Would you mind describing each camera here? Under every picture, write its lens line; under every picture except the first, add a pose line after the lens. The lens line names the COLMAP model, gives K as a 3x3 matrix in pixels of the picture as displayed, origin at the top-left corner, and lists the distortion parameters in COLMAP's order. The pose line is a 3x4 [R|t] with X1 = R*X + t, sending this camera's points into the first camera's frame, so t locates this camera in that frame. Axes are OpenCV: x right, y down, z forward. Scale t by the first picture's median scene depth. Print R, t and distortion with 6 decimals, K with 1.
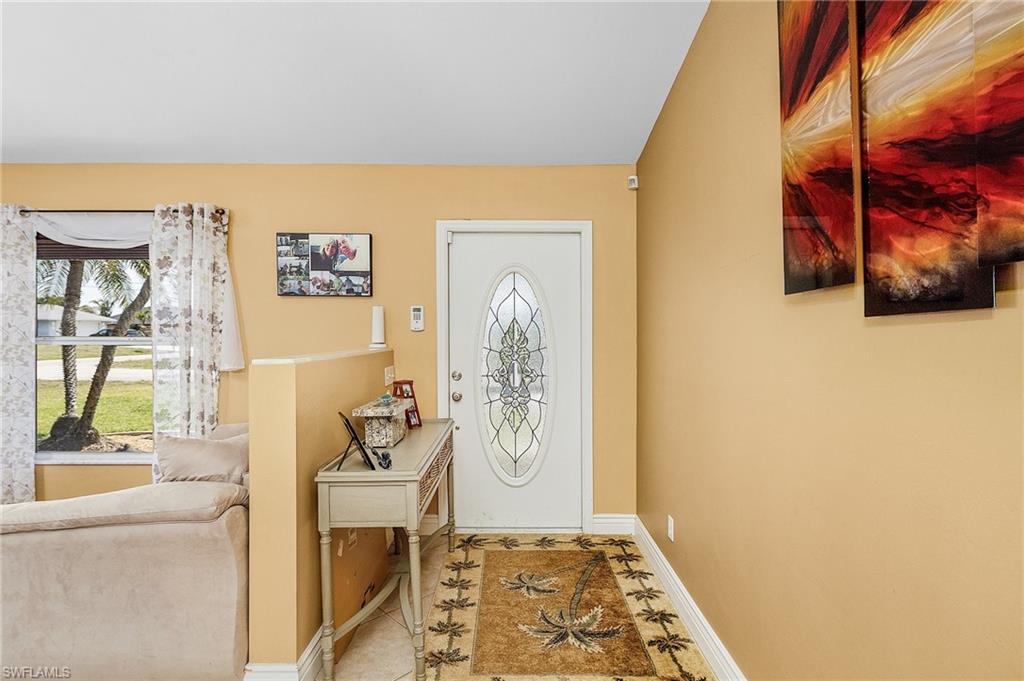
lens RADIAL K [[506.9, 0, 505.8], [0, 506.9, 350.0], [0, 0, 1]] dist [0.020167, -0.003383]
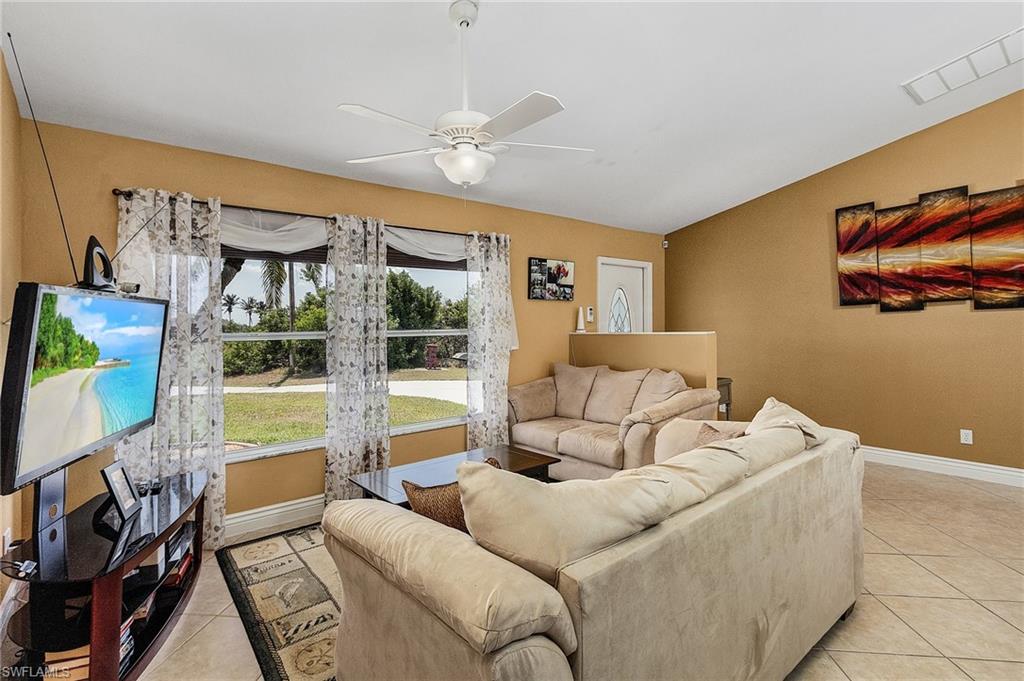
lens RADIAL K [[491.3, 0, 471.9], [0, 491.3, 343.7], [0, 0, 1]] dist [0.004844, -0.001760]
pose [[0.786455, -0.037074, 0.616534, -1.492276], [0.041840, 0.999102, 0.006707, 0.007112], [-0.616229, 0.020521, 0.787299, -0.023626]]
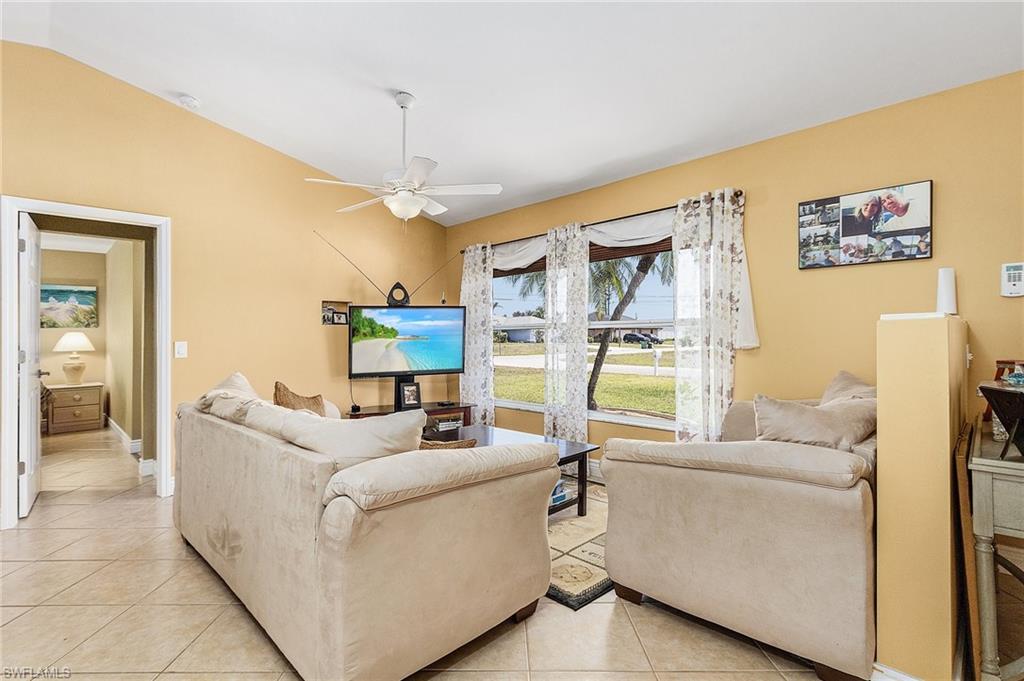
lens RADIAL K [[491.3, 0, 494.5], [0, 491.3, 334.9], [0, 0, 1]] dist [0.004844, -0.001760]
pose [[0.689773, -0.009111, -0.723969, -0.180777], [-0.010499, 0.999690, -0.022584, 0.041746], [0.723950, 0.023178, 0.689463, -0.034909]]
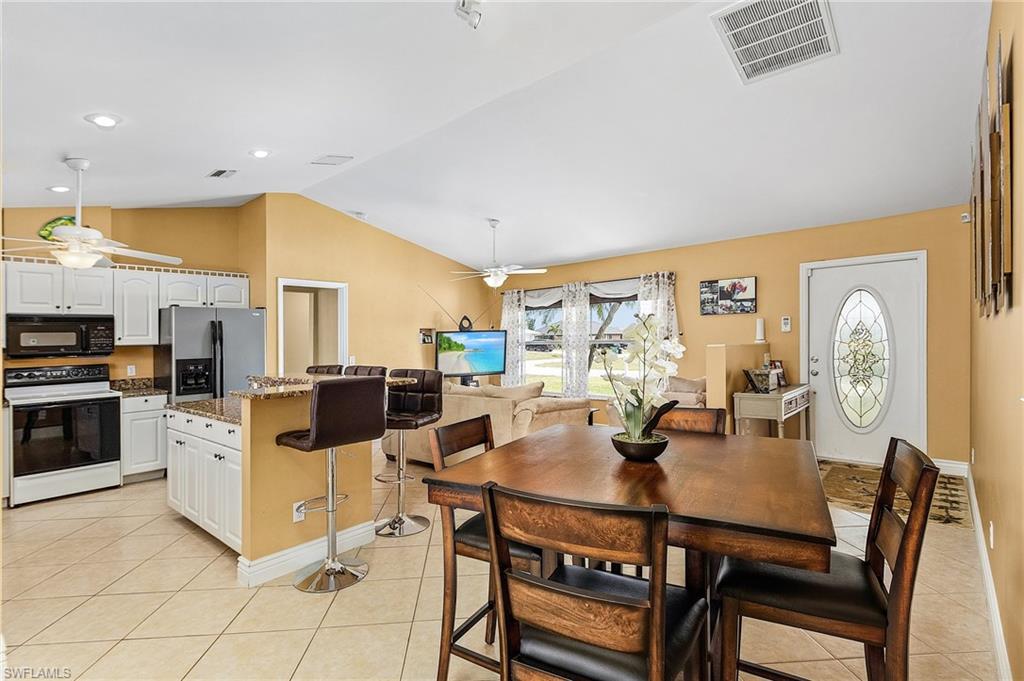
lens RADIAL K [[491.3, 0, 502.9], [0, 491.3, 330.5], [0, 0, 1]] dist [0.004844, -0.001760]
pose [[0.739776, -0.032324, -0.672076, 0.218705], [0.000927, 0.998893, -0.047022, 0.032114], [0.672853, 0.034163, 0.738987, -0.807382]]
